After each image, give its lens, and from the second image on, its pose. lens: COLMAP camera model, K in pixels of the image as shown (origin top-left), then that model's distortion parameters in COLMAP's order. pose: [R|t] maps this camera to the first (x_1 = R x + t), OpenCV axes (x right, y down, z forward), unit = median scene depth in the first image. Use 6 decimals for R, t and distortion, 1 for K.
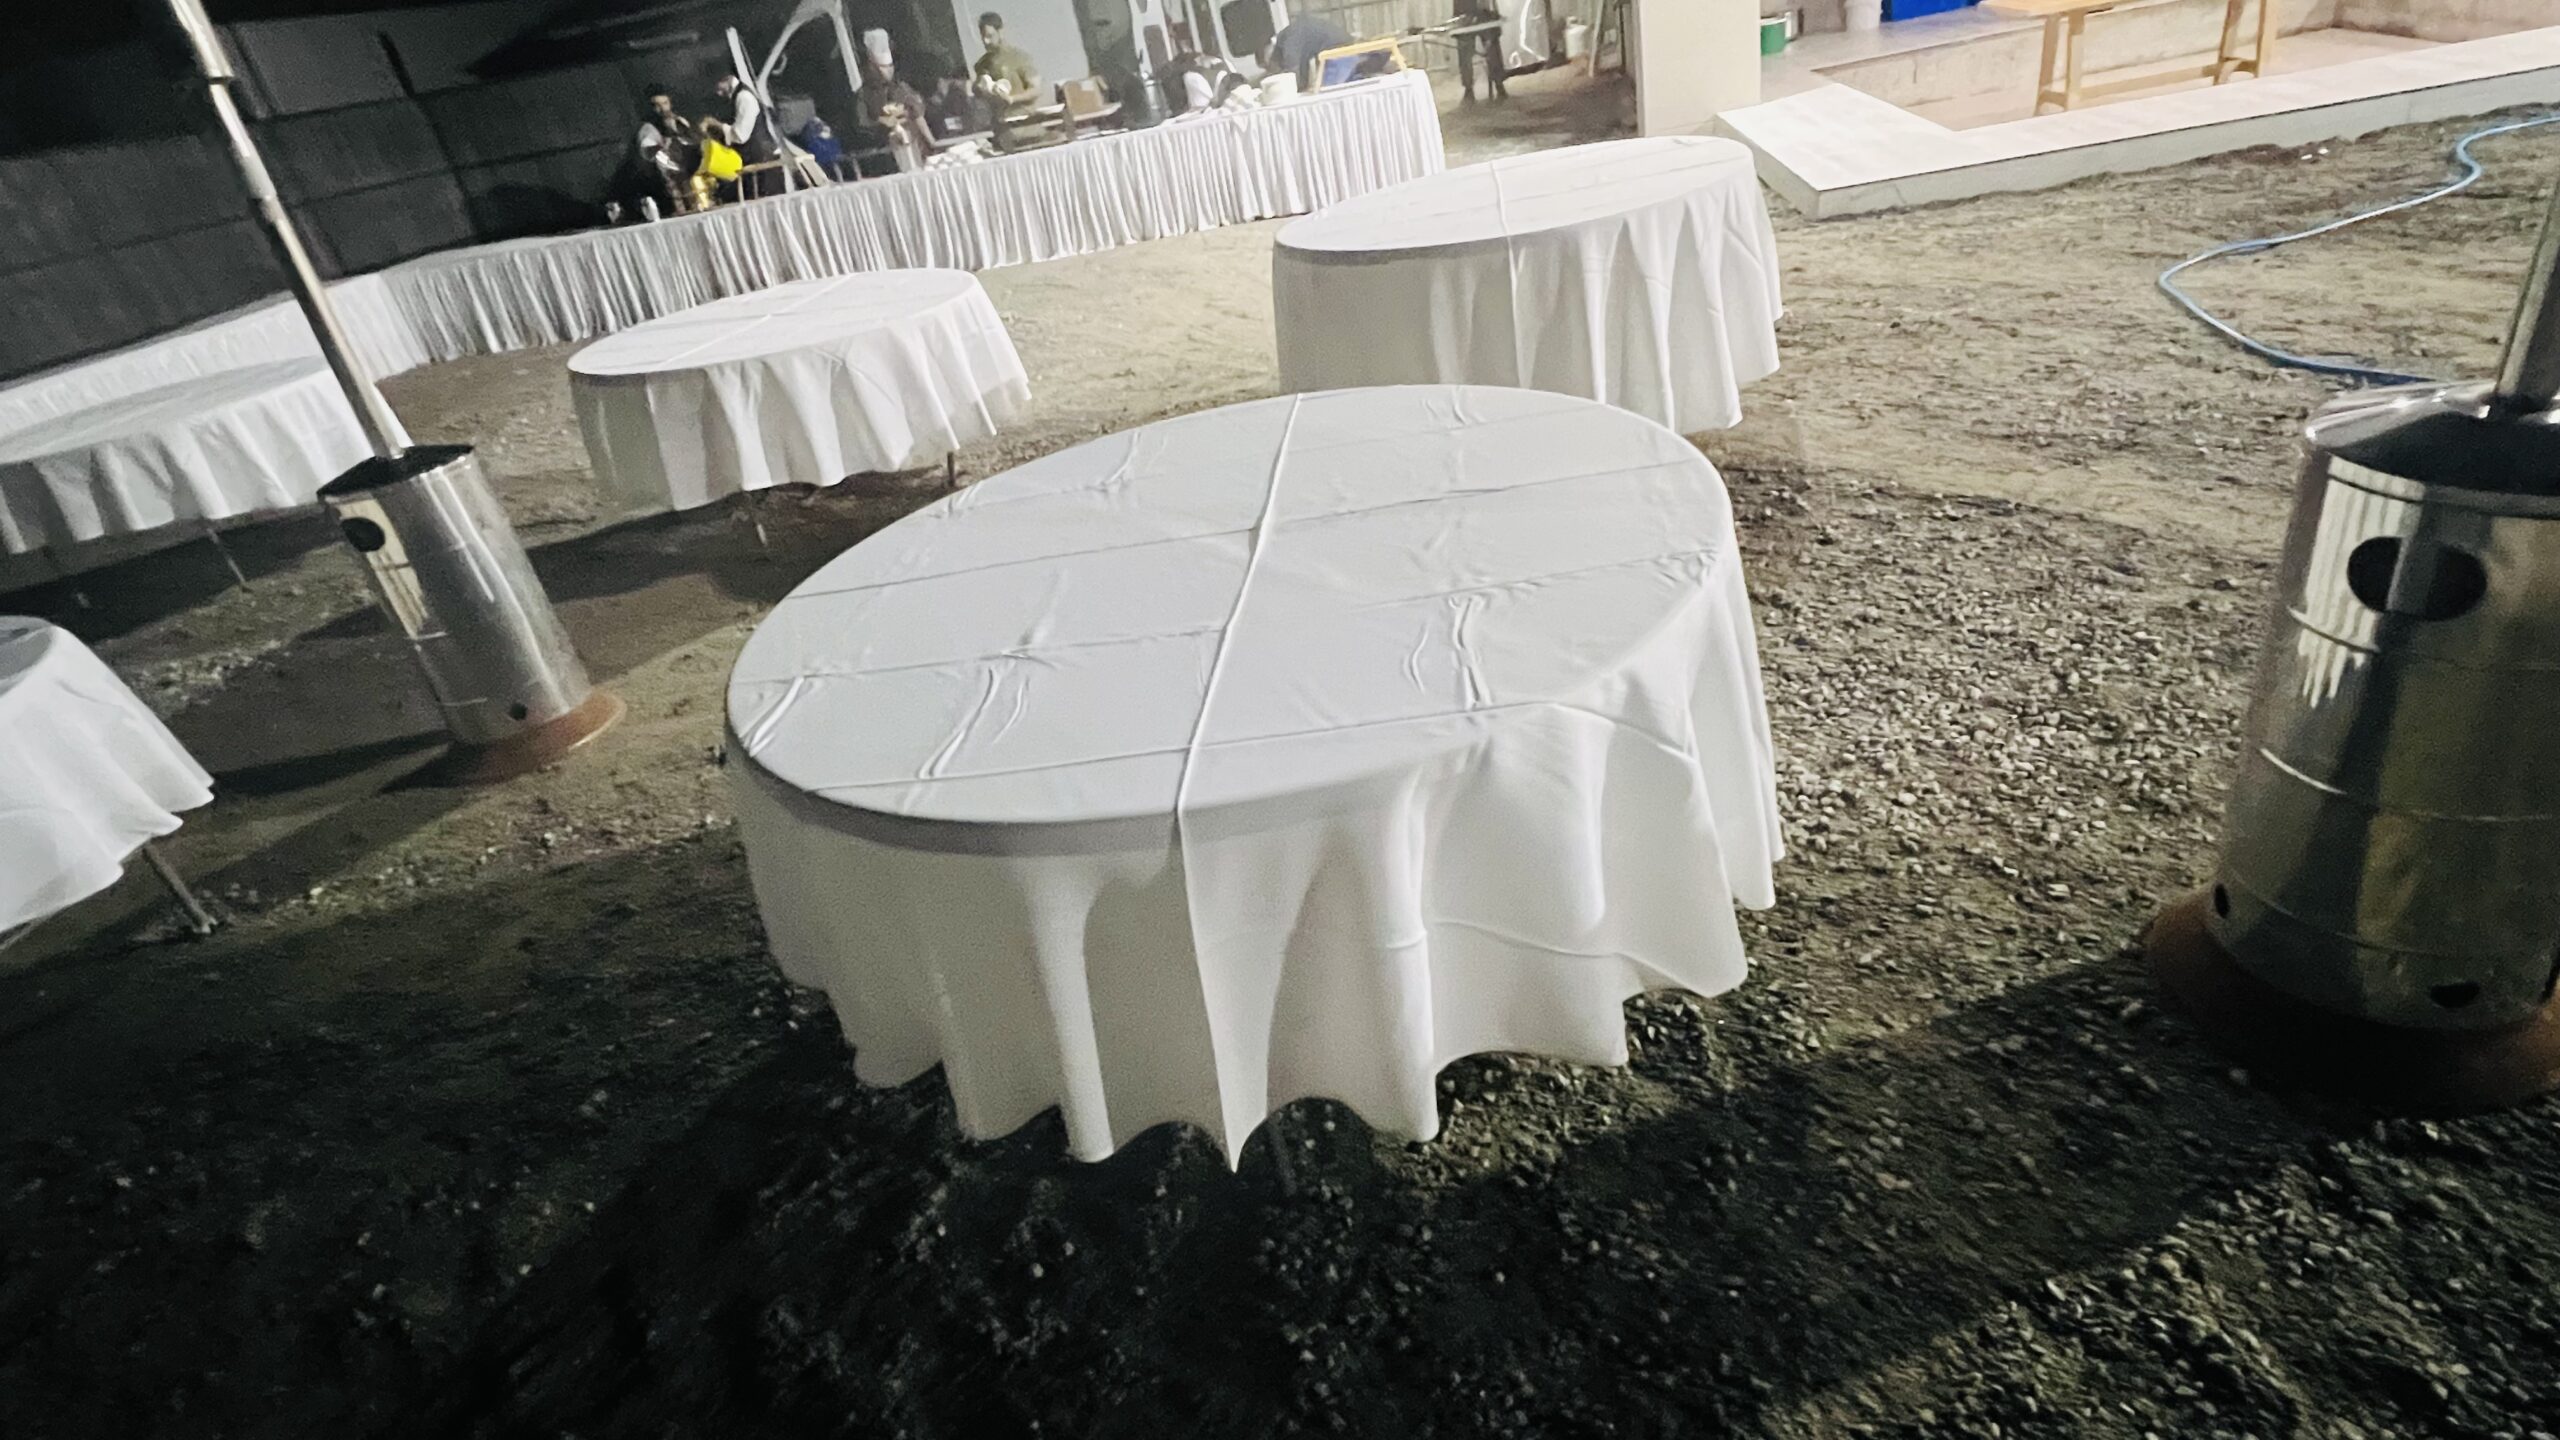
lens RADIAL K [[1357.3, 0, 1280.4], [0, 1357.3, 718.6], [0, 0, 1]] dist [0.005471, 0.001995]
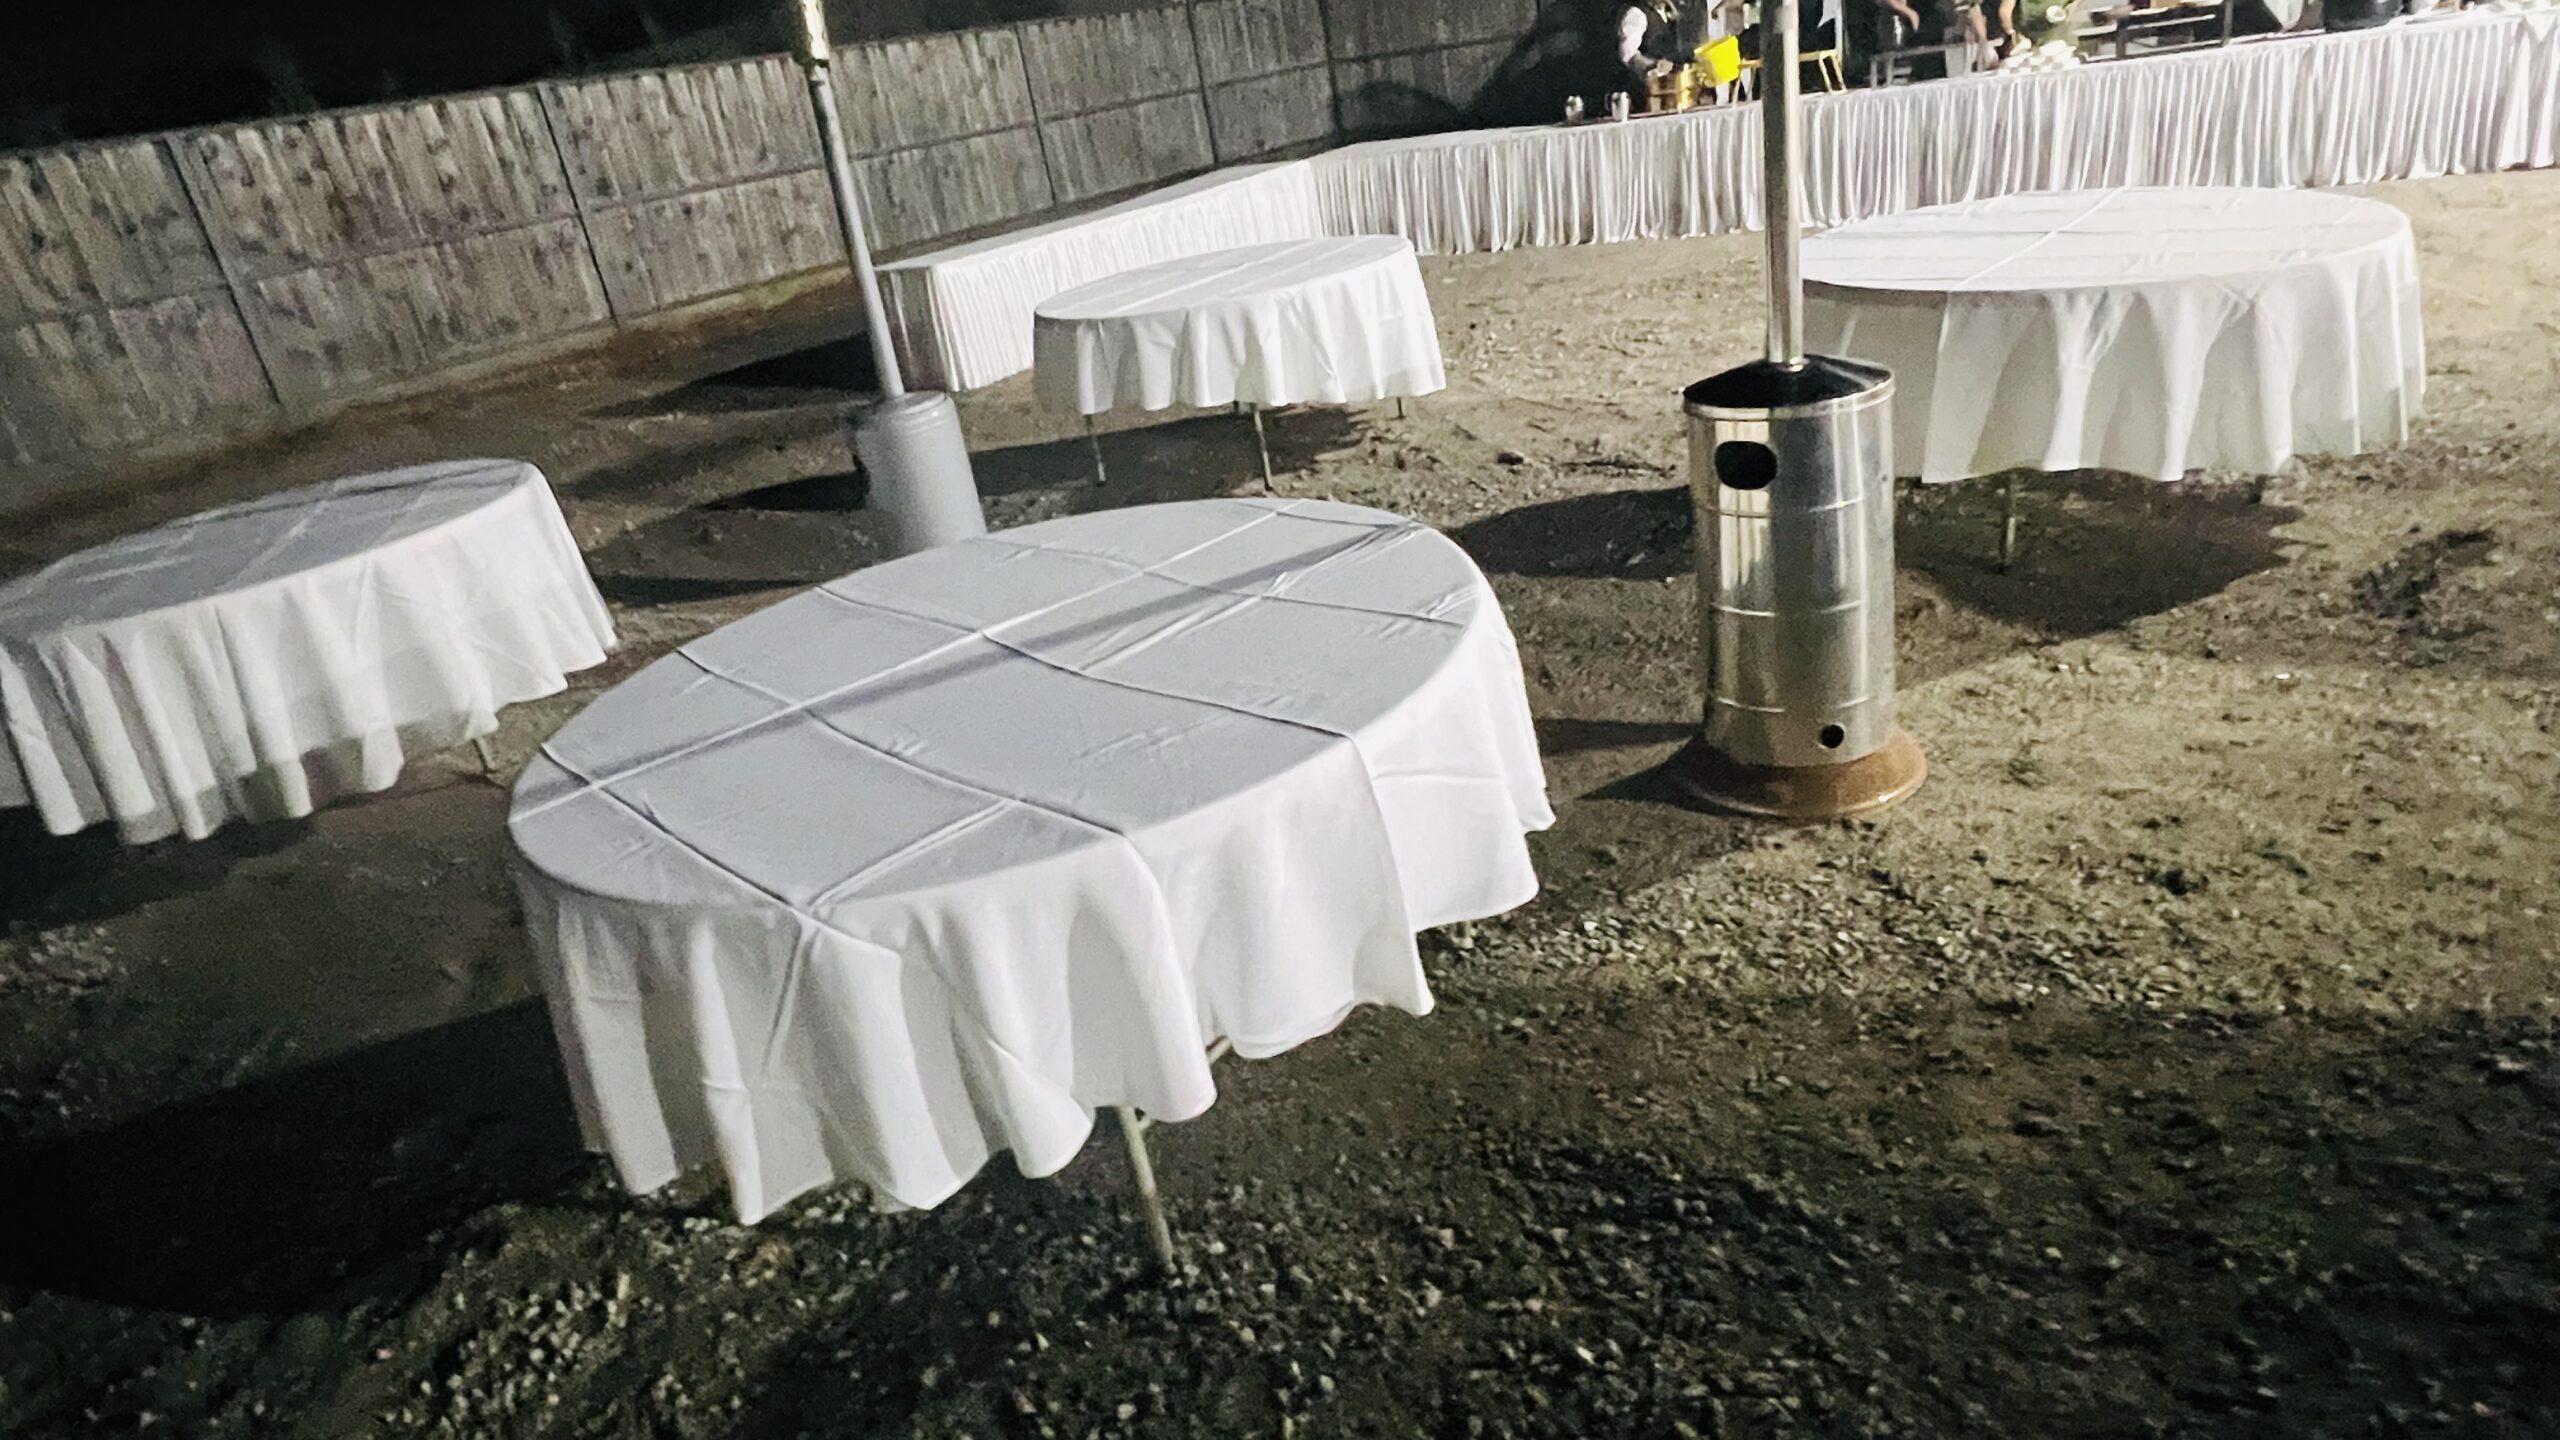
lens RADIAL K [[1572.1, 0, 1277.1], [0, 1572.1, 719.3], [0, 0, 1]] dist [0.005379, -0.000804]
pose [[0.886592, 0.216825, -0.408585, -0.730877], [-0.221142, 0.974528, 0.037299, 0.031262], [0.406265, 0.057287, 0.911958, 0.185633]]
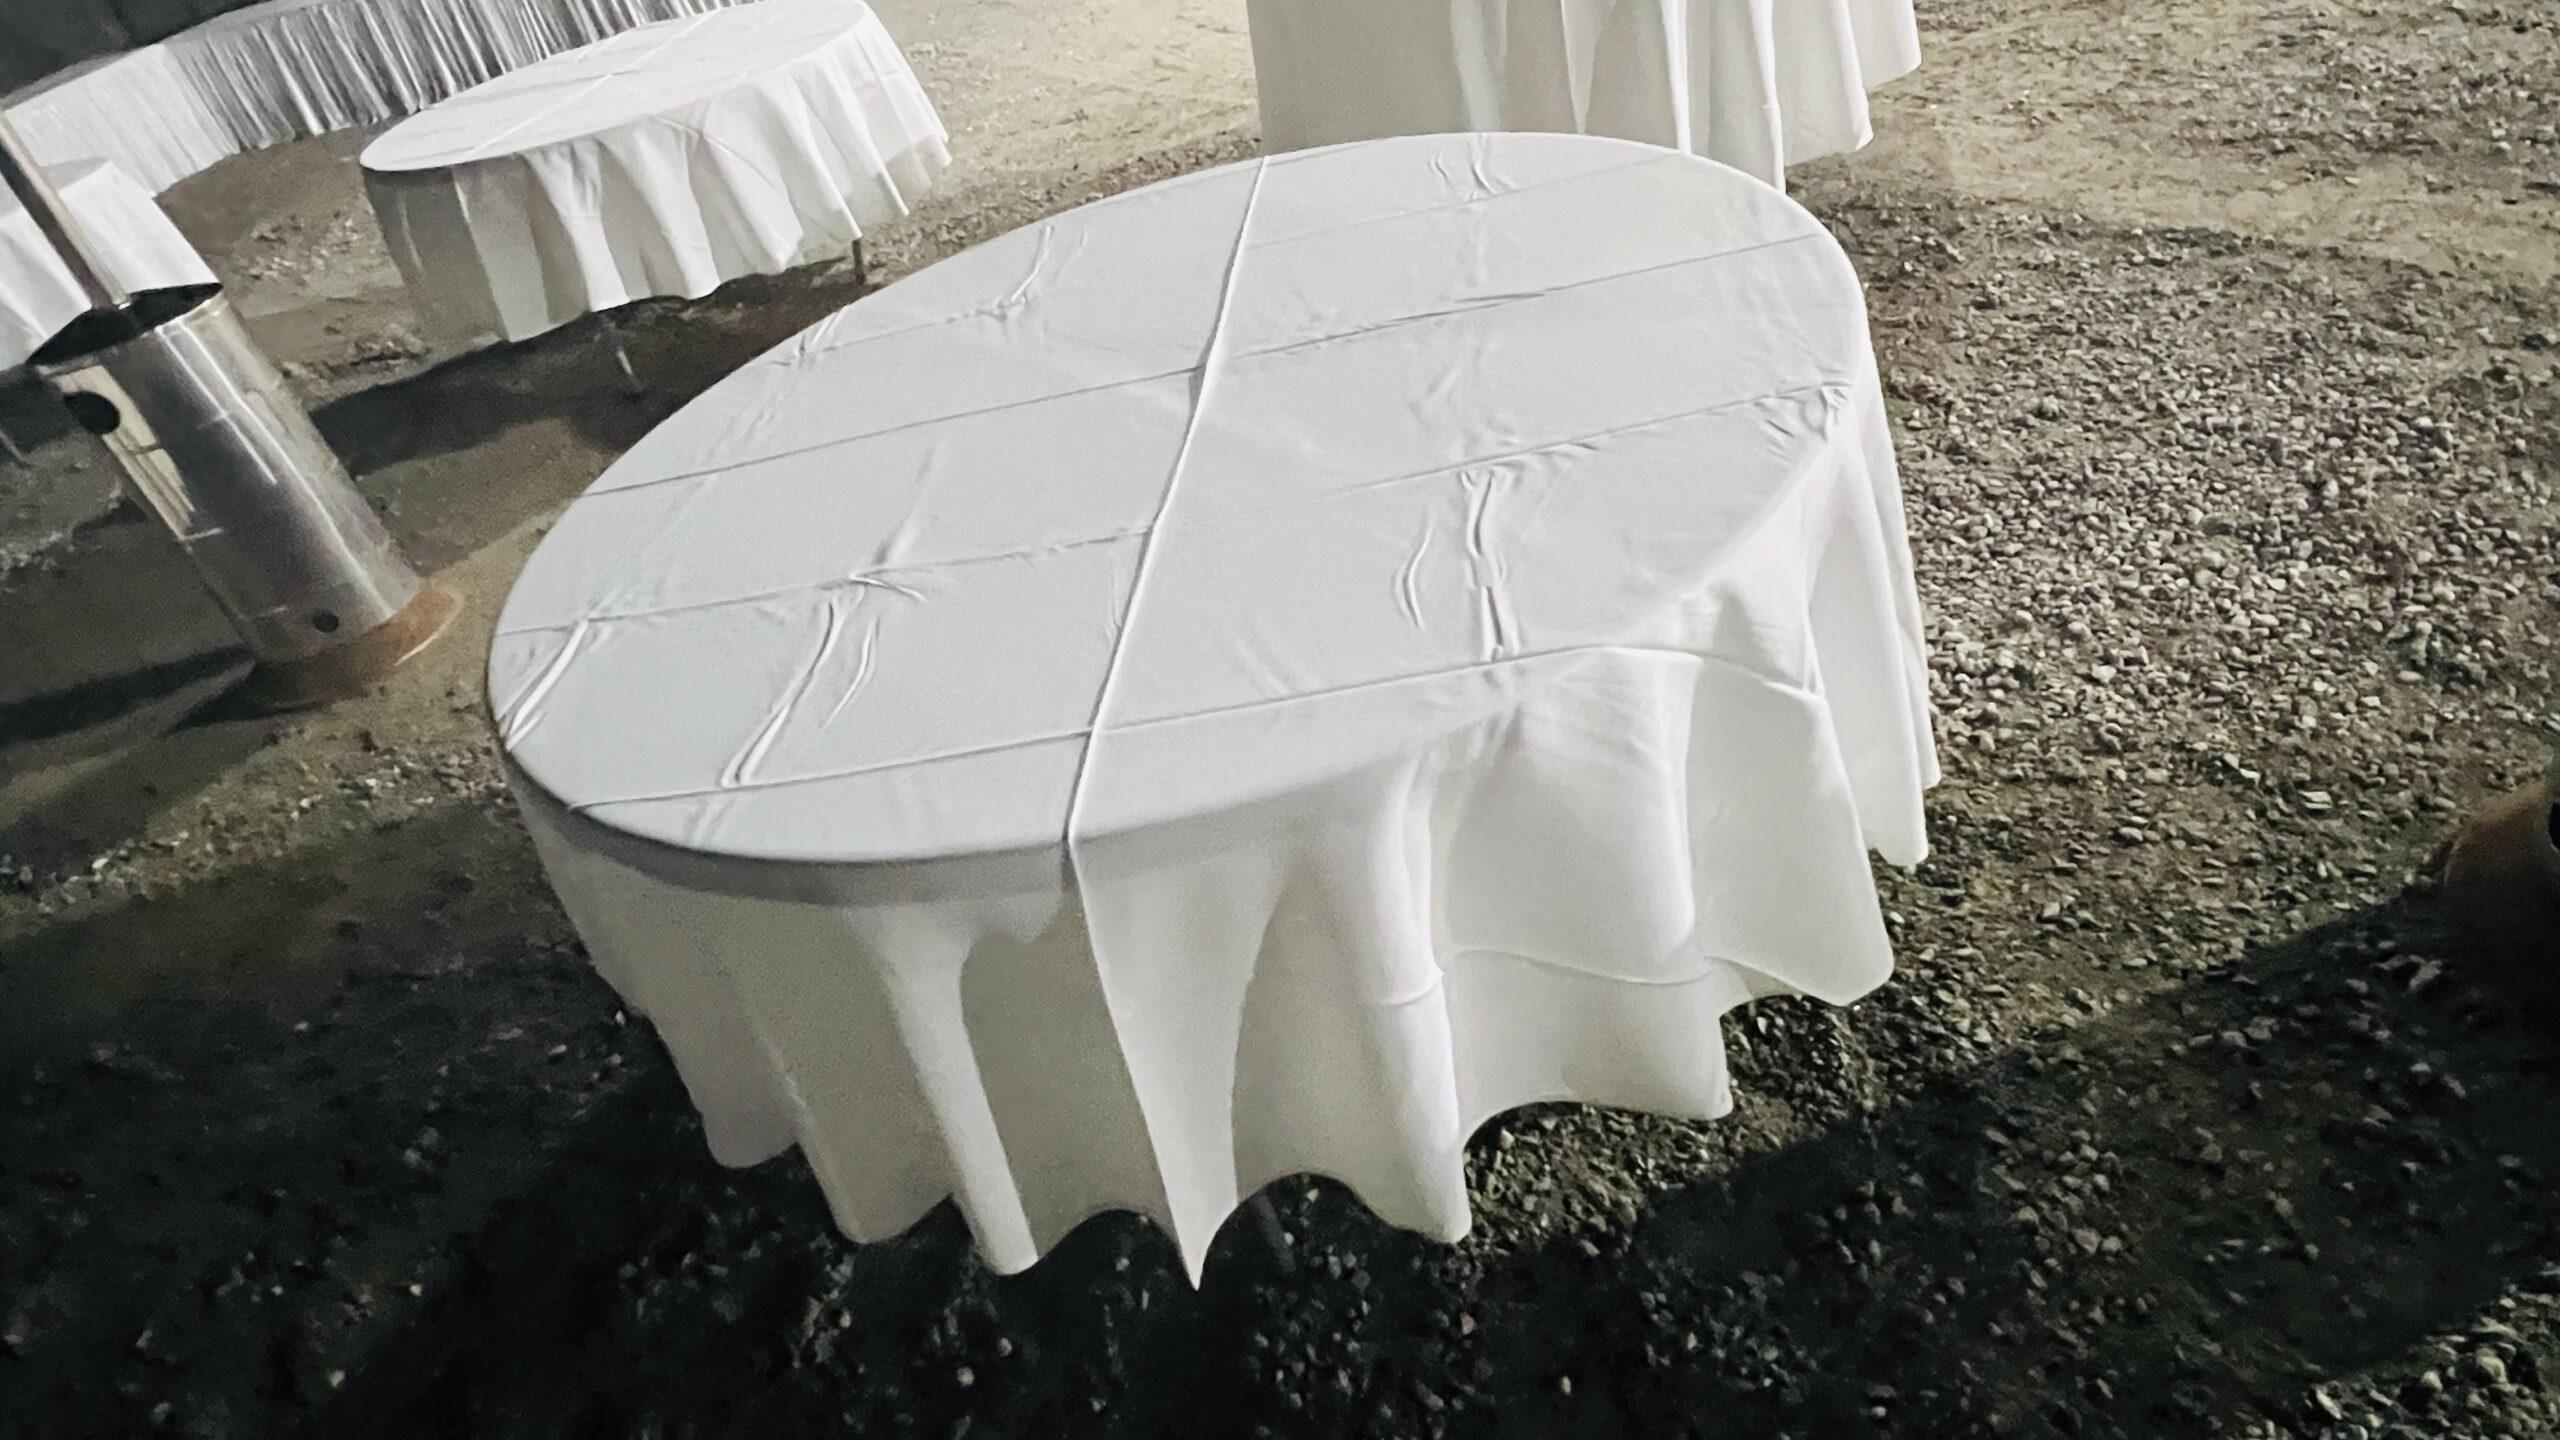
lens RADIAL K [[1572.1, 0, 1277.3], [0, 1572.1, 717.3], [0, 0, 1]] dist [0.005379, -0.000804]
pose [[0.998042, -0.052538, -0.033943, 0.039157], [0.056553, 0.989790, 0.130836, -0.059082], [0.026723, -0.132499, 0.990823, 0.137943]]
